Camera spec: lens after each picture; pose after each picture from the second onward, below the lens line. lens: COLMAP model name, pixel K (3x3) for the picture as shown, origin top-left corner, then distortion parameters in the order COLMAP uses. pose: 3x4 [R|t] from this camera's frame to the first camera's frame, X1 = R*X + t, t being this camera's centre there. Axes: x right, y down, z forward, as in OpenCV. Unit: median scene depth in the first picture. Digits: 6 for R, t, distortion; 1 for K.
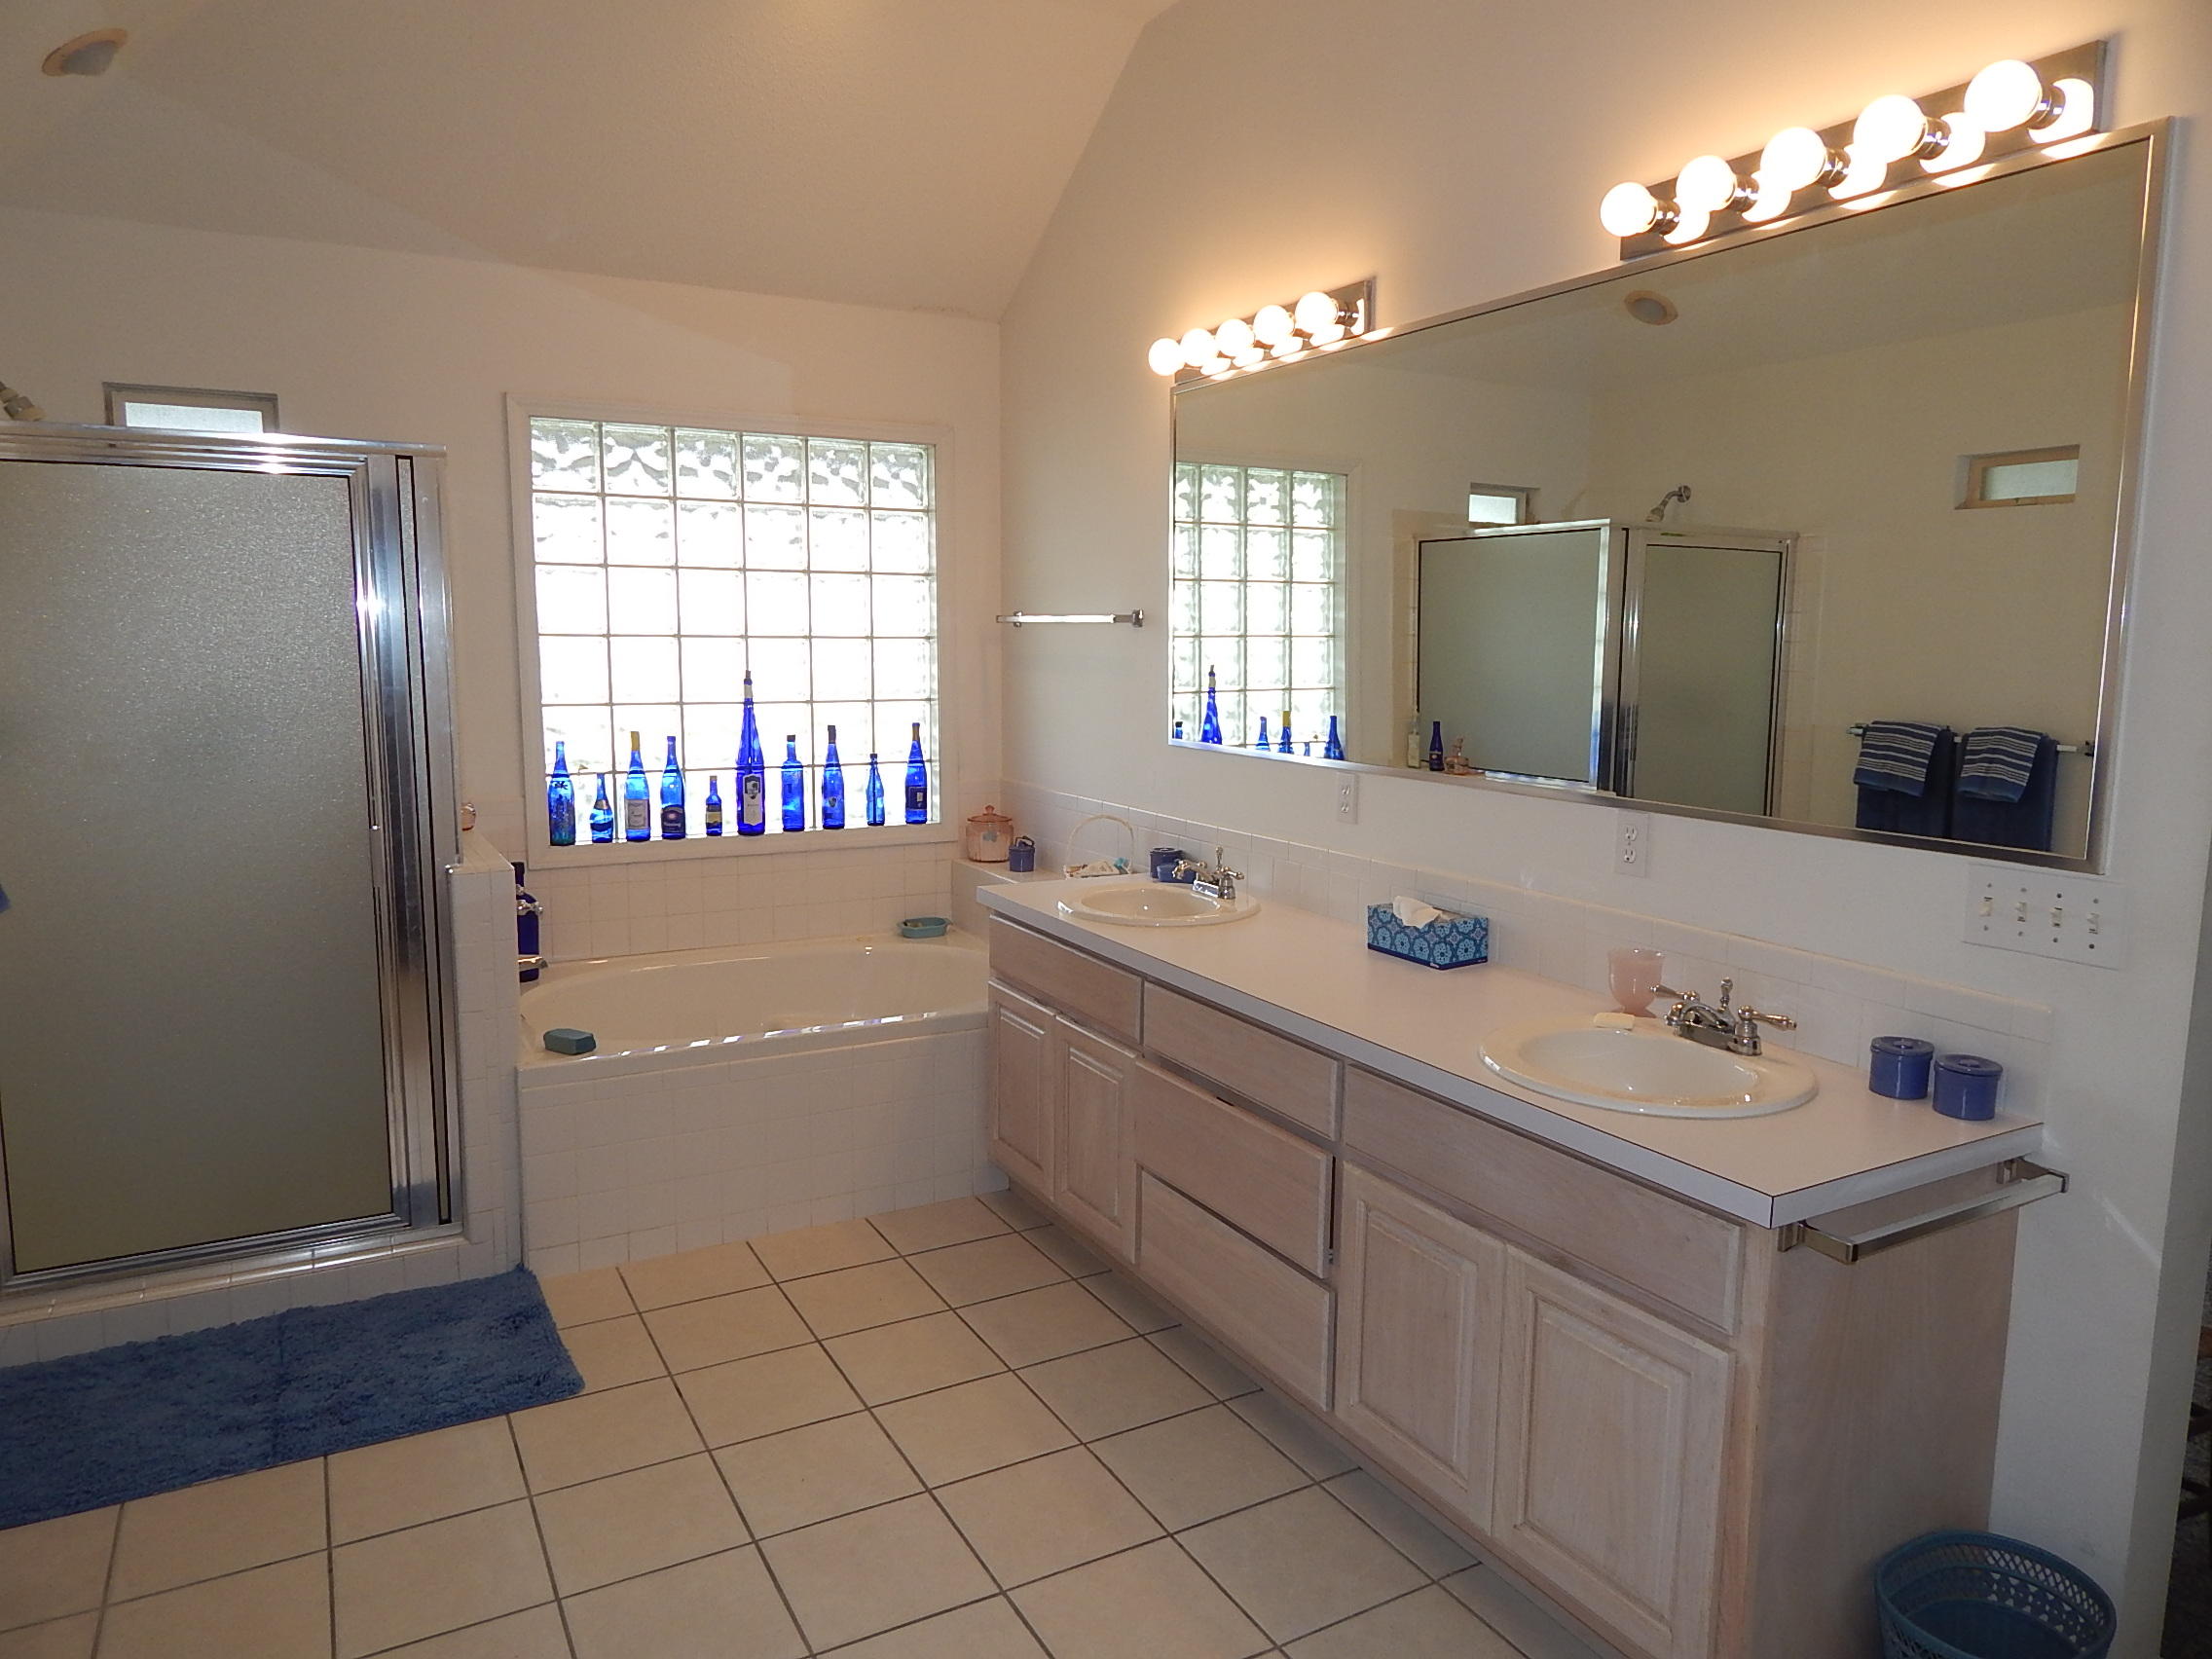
lens RADIAL K [[1443.1, 0, 1126.6], [0, 1443.1, 827.8], [0, 0, 1]] dist [0.000581, -0.010042]
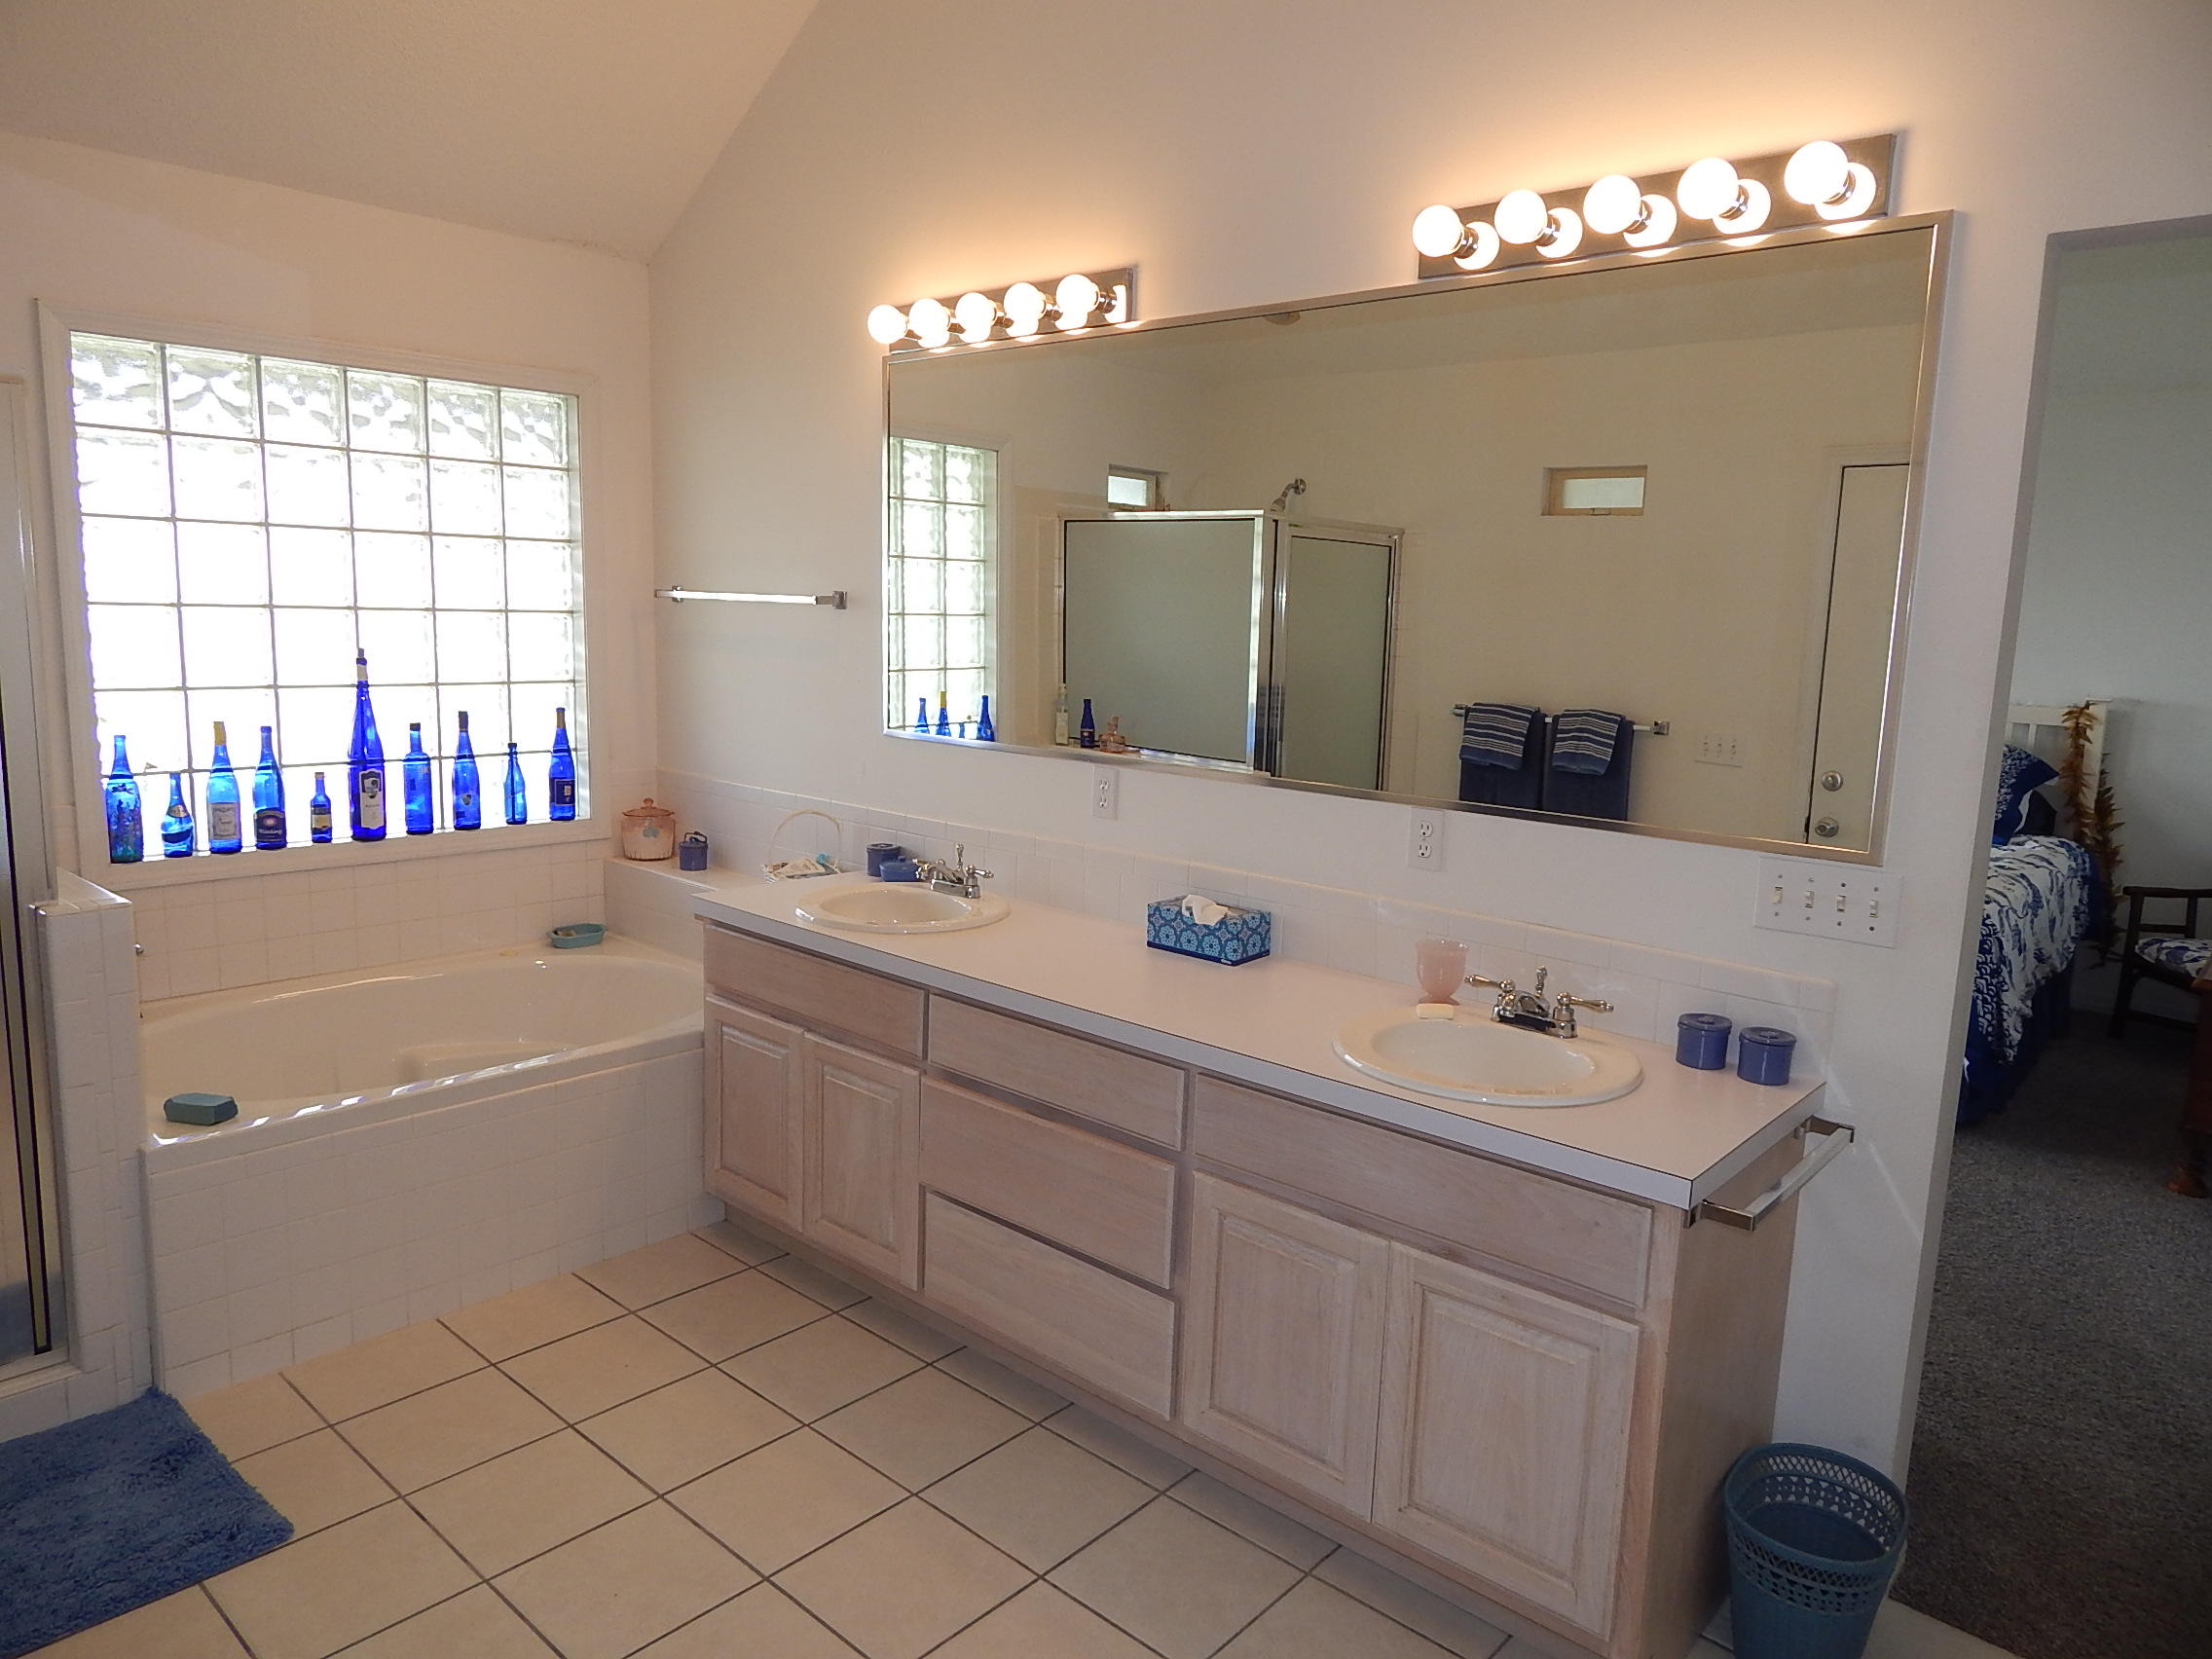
lens RADIAL K [[1439.3, 0, 1119.1], [0, 1439.3, 825.3], [0, 0, 1]] dist [-0.000850, -0.005535]
pose [[0.945502, -0.028477, 0.324370, -0.119003], [0.020212, 0.999380, 0.028820, -0.020046], [-0.324989, -0.020693, 0.945491, 0.048266]]
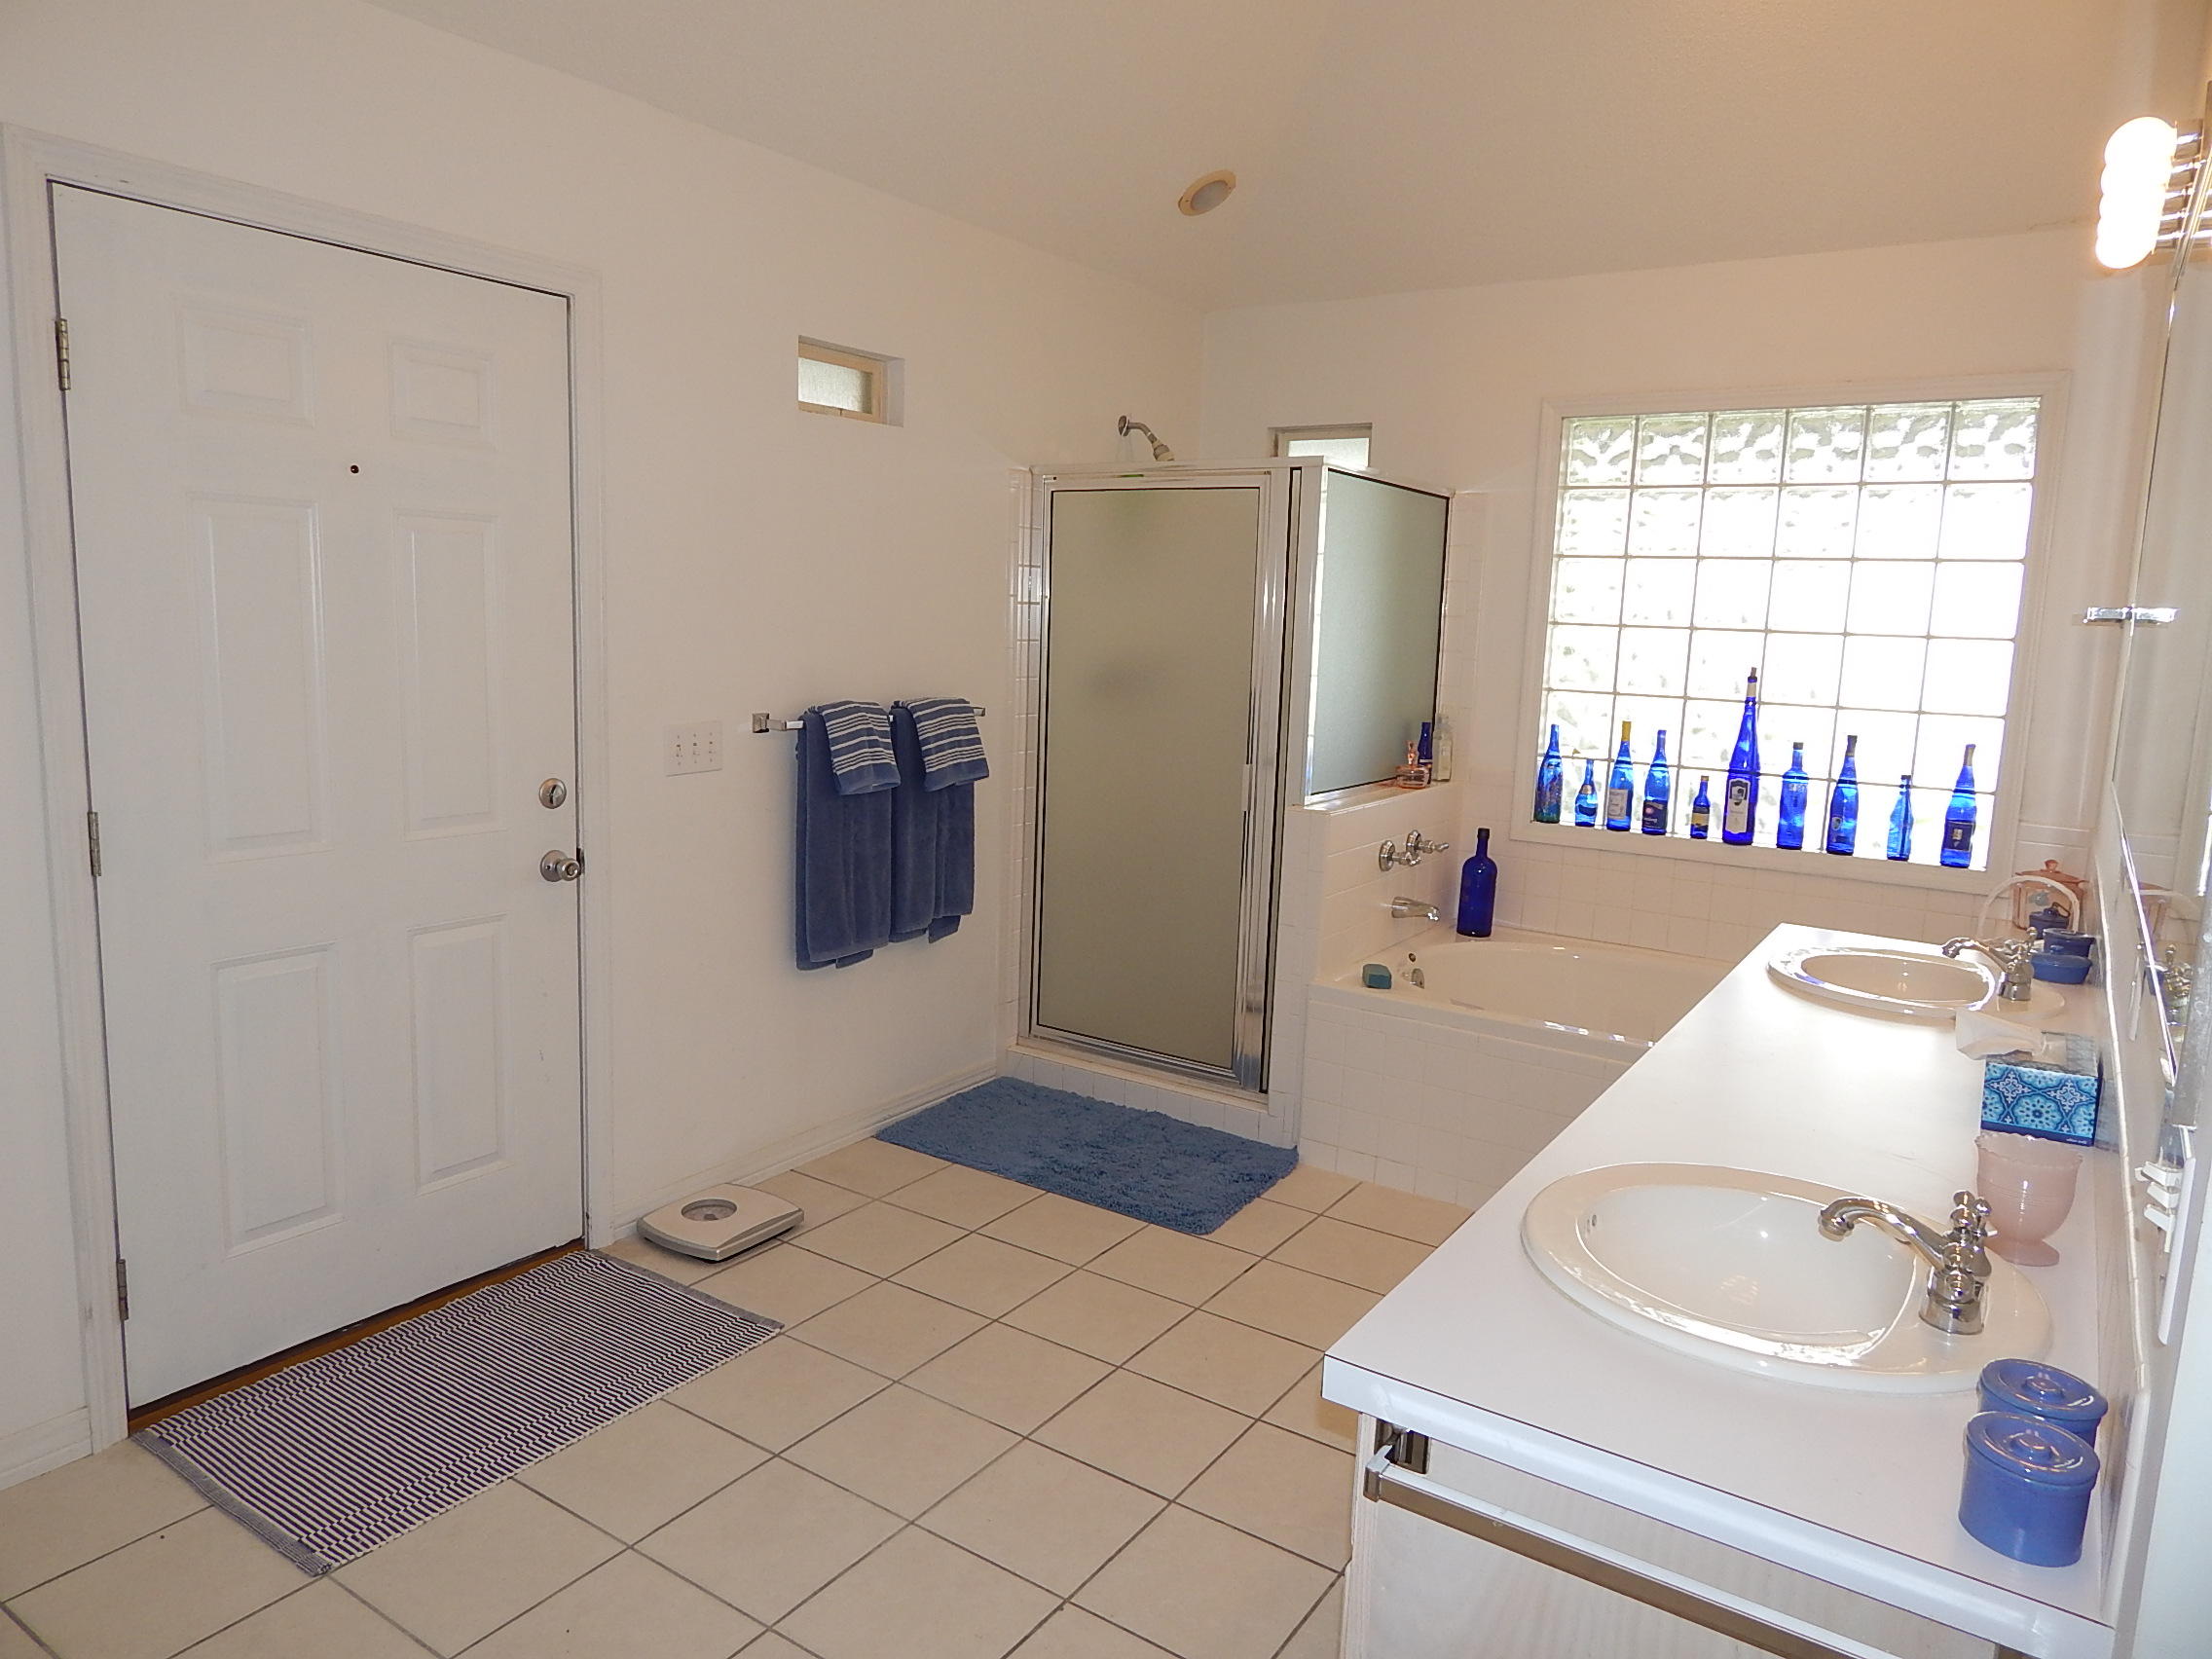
lens RADIAL K [[1470.6, 0, 1106.0], [0, 1470.6, 829.5], [0, 0, 1]] dist [0.000291, -0.000282]
pose [[0.448743, 0.140249, -0.882587, 0.402615], [-0.150441, 0.985369, 0.080092, -0.019699], [0.880907, 0.096836, 0.463277, 0.209585]]
